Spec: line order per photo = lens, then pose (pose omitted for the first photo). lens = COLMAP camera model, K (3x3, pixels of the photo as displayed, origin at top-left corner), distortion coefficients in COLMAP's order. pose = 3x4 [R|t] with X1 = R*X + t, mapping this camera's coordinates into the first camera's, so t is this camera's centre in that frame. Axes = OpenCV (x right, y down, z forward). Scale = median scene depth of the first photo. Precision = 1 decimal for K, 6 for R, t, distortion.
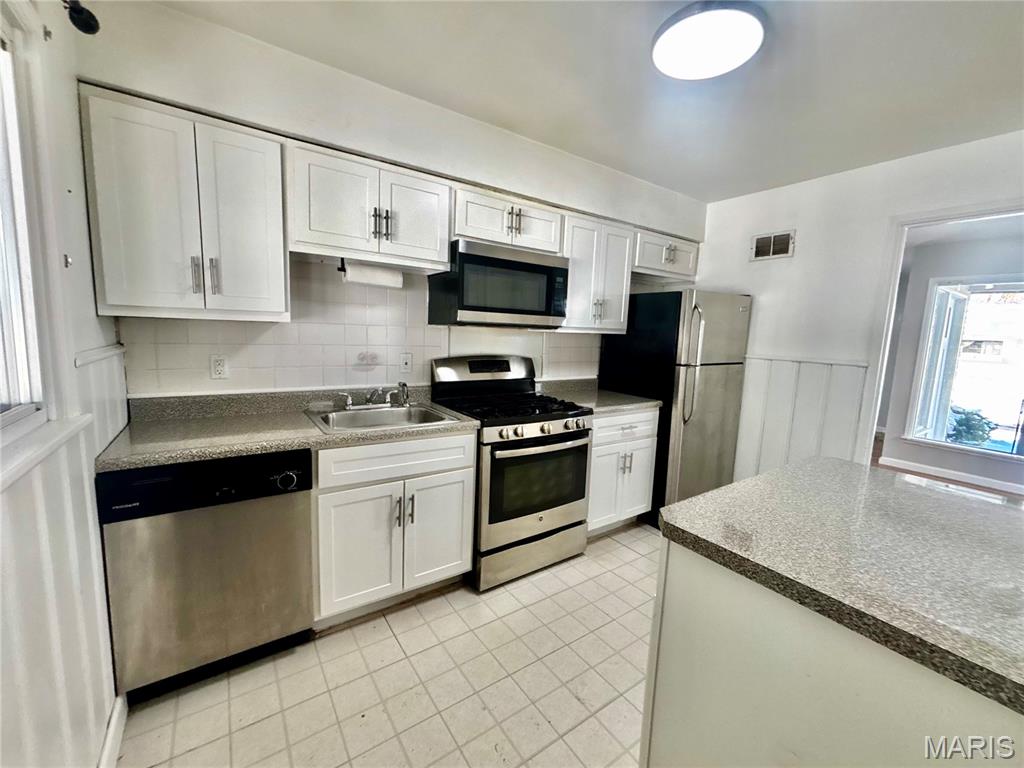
lens RADIAL K [[412.7, 0, 511.7], [0, 412.7, 383.5], [0, 0, 1]] dist [0.000929, 0.000537]
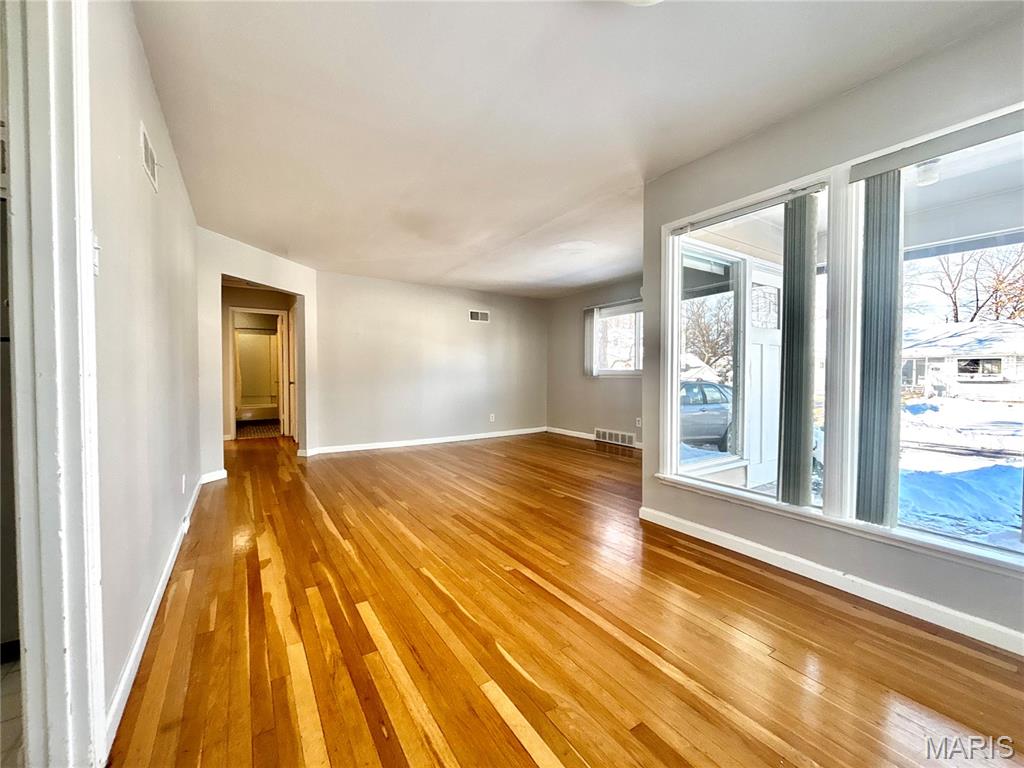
lens RADIAL K [[412.7, 0, 512.2], [0, 412.7, 389.7], [0, 0, 1]] dist [0.000929, 0.000537]
pose [[0.998845, -0.037798, -0.029673, 0.529551], [0.035008, 0.995372, -0.089495, 0.034736], [0.032918, 0.088353, 0.995545, 0.248164]]
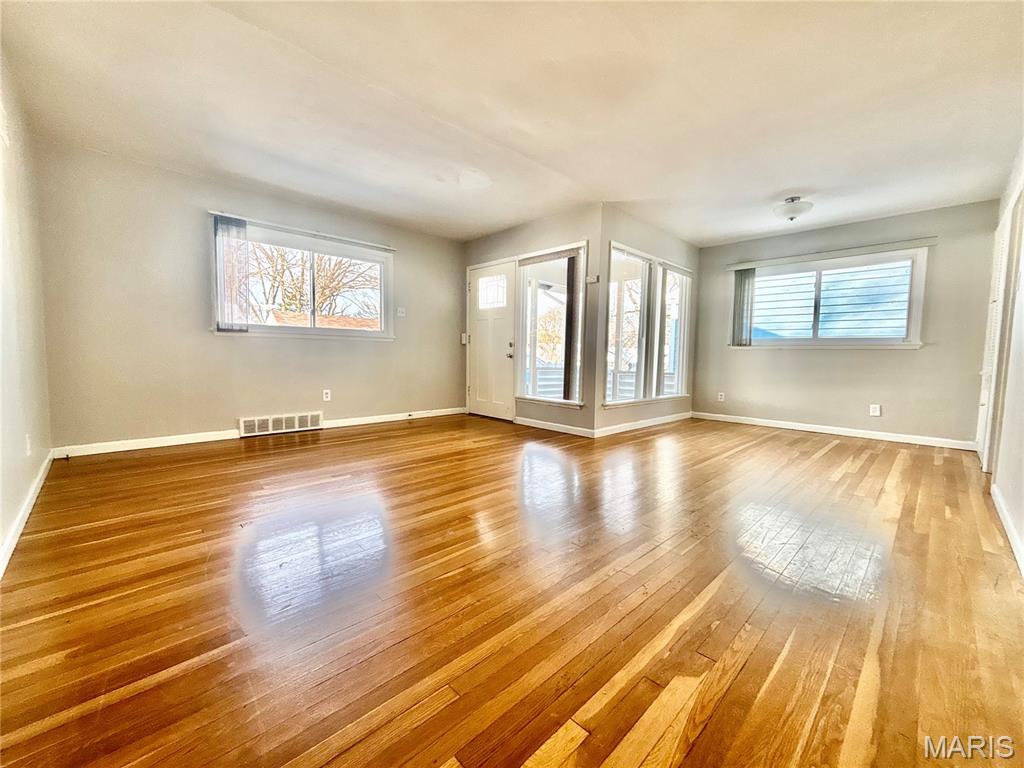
lens RADIAL K [[412.7, 0, 517.3], [0, 412.7, 379.9], [0, 0, 1]] dist [0.000929, 0.000537]
pose [[-0.163845, -0.104851, 0.980898, 0.024985], [0.099045, 0.987563, 0.122107, -0.046156], [-0.981501, 0.117159, -0.151422, 0.954665]]
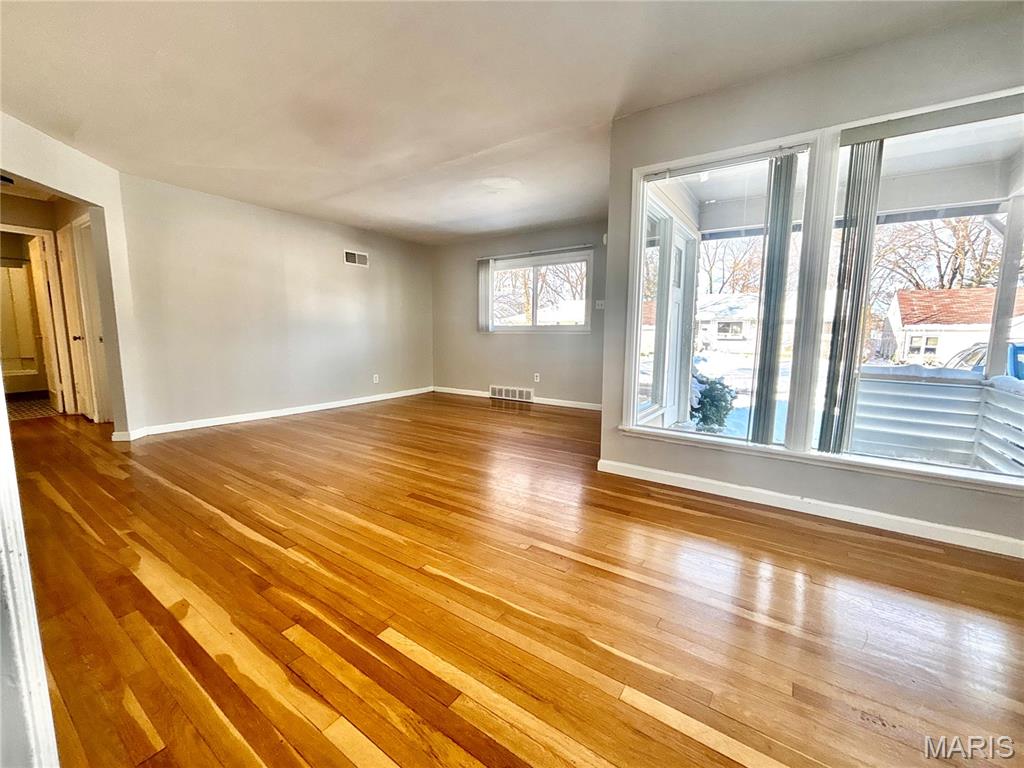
lens RADIAL K [[412.7, 0, 510.6], [0, 412.7, 386.9], [0, 0, 1]] dist [0.000929, 0.000537]
pose [[0.935984, -0.077566, 0.343392, 0.404977], [0.073148, 0.996987, 0.025823, 0.027700], [-0.344360, 0.000948, 0.938837, 0.326469]]
